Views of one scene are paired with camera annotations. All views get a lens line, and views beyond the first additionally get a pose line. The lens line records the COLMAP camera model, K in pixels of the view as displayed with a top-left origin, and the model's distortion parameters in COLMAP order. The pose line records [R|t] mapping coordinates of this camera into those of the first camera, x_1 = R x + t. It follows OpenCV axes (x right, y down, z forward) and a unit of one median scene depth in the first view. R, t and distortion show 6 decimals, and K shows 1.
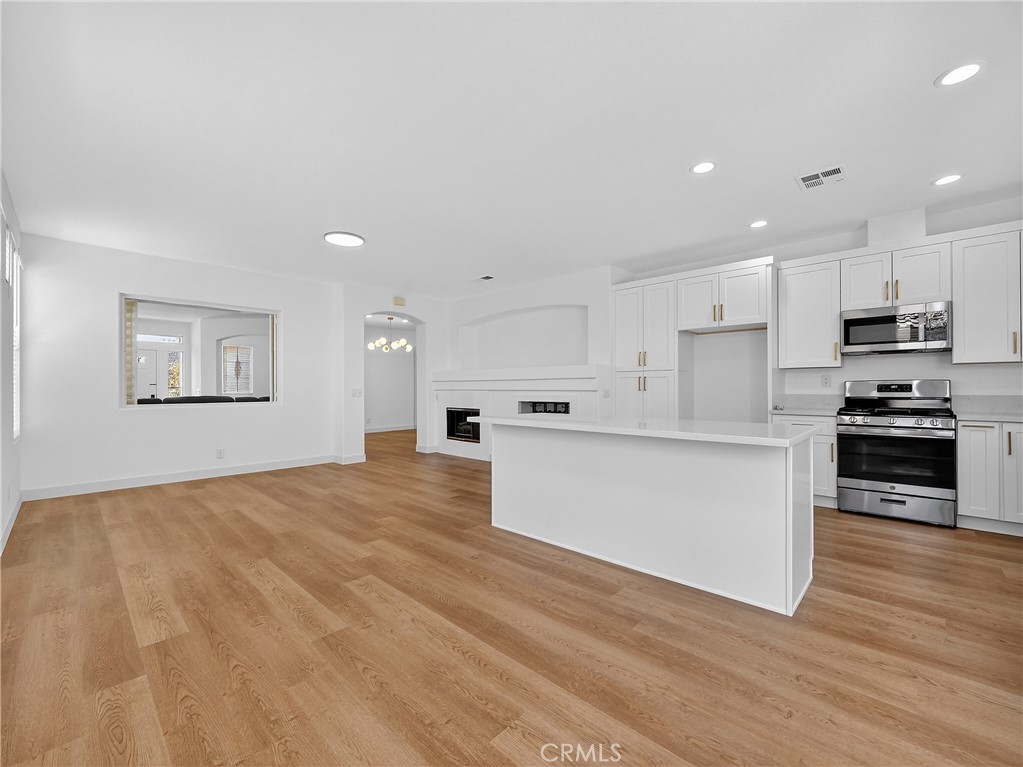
lens RADIAL K [[428.9, 0, 511.8], [0, 428.9, 389.2], [0, 0, 1]] dist [-0.004446, -0.000465]
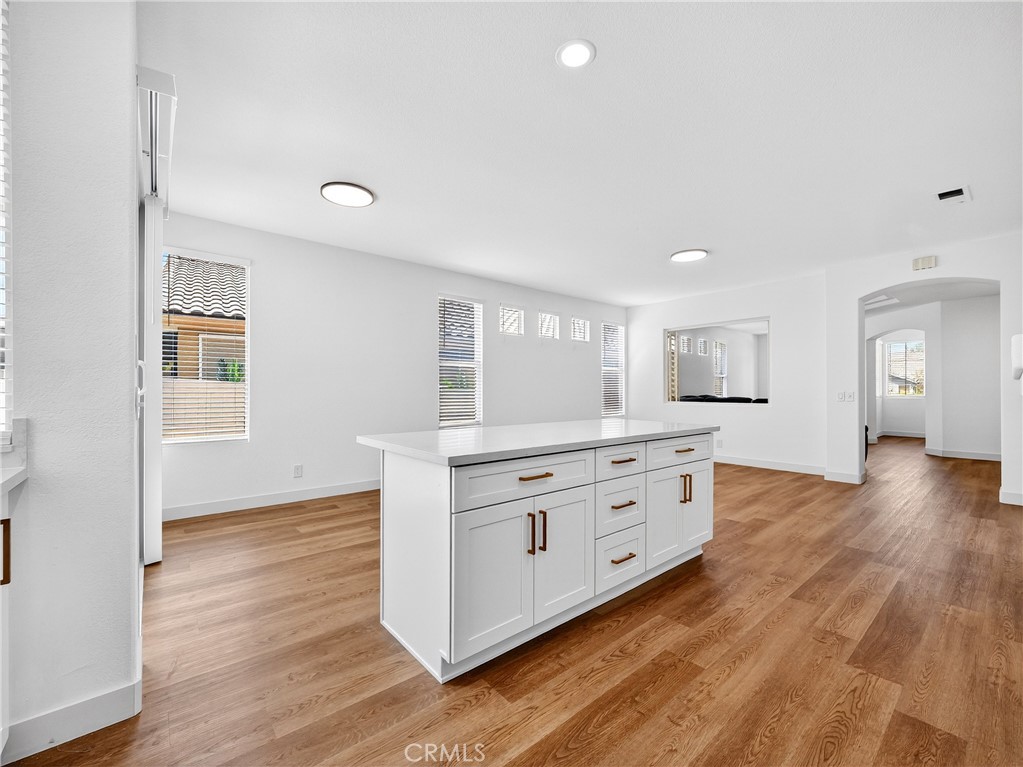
lens RADIAL K [[428.9, 0, 511.8], [0, 428.9, 389.2], [0, 0, 1]] dist [-0.004446, -0.000465]
pose [[-0.109603, -0.000720, -0.993975, 0.934605], [-0.003269, 0.999995, -0.000364, -0.006299], [0.993970, 0.003210, -0.109604, 0.818864]]
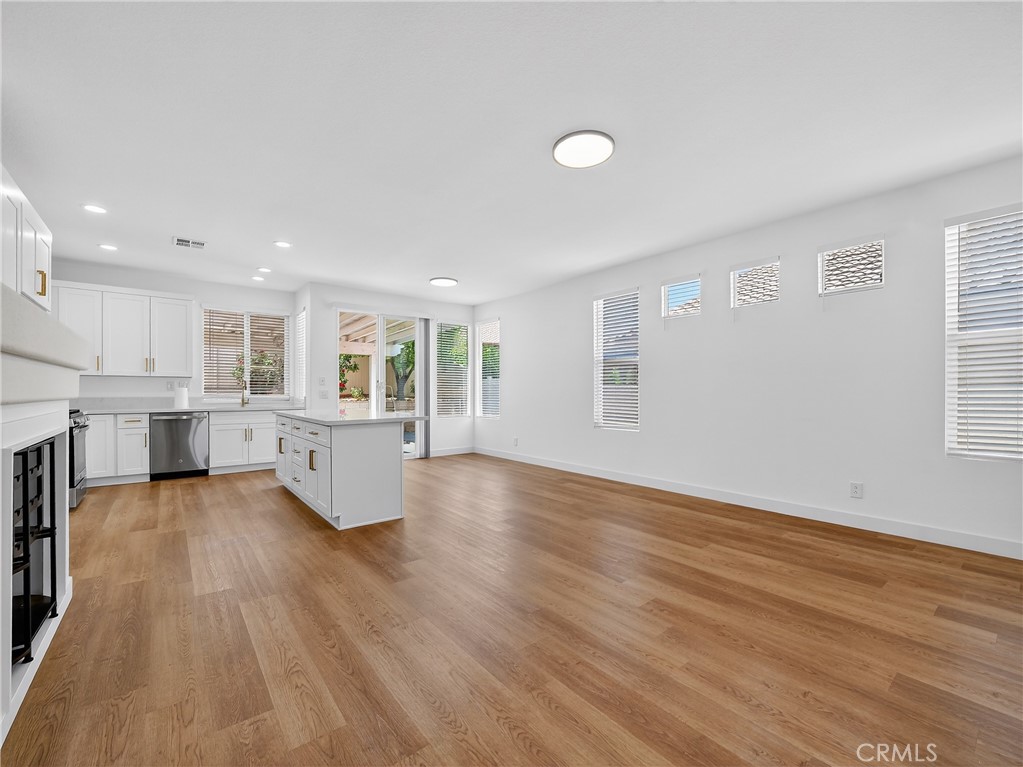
lens RADIAL K [[430.6, 0, 507.9], [0, 430.6, 392.8], [0, 0, 1]] dist [-0.003916, -0.000575]
pose [[-0.990387, 0.004104, 0.138265, -0.452212], [0.005173, 0.999959, 0.007375, -0.004657], [-0.138229, 0.008019, -0.990368, 2.005263]]
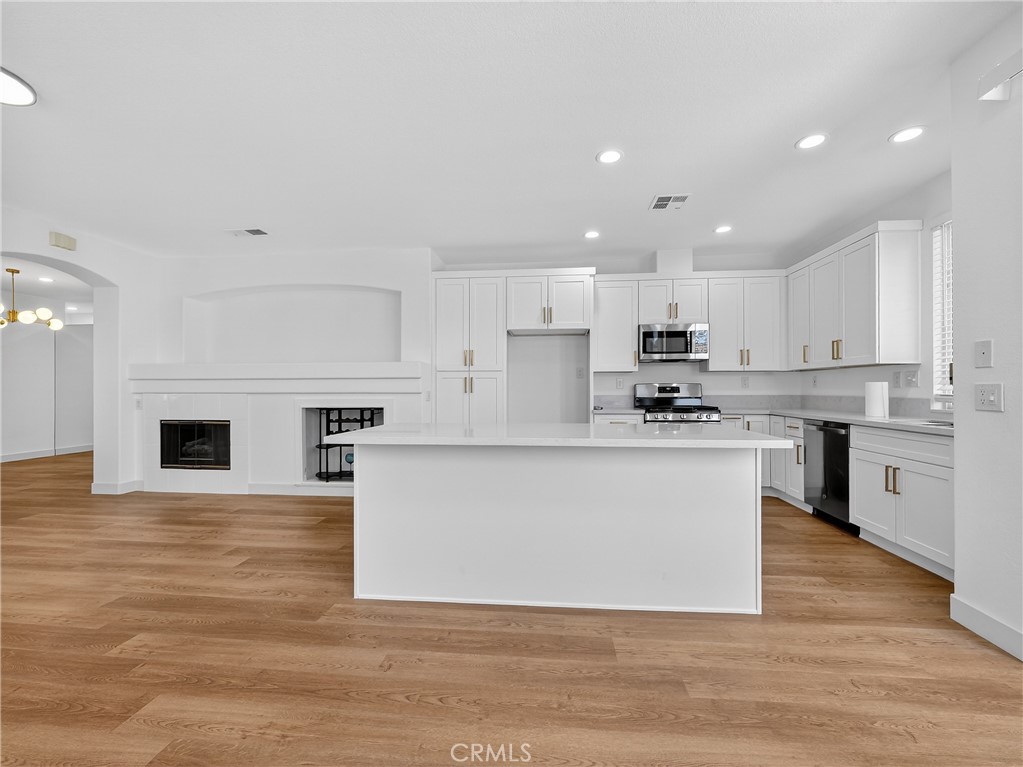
lens RADIAL K [[428.9, 0, 511.8], [0, 428.9, 389.2], [0, 0, 1]] dist [-0.004446, -0.000465]
pose [[0.792281, 0.000877, 0.610155, -0.252870], [0.002514, 0.999986, -0.004701, 0.000230], [-0.610151, 0.005258, 0.792268, 0.321622]]
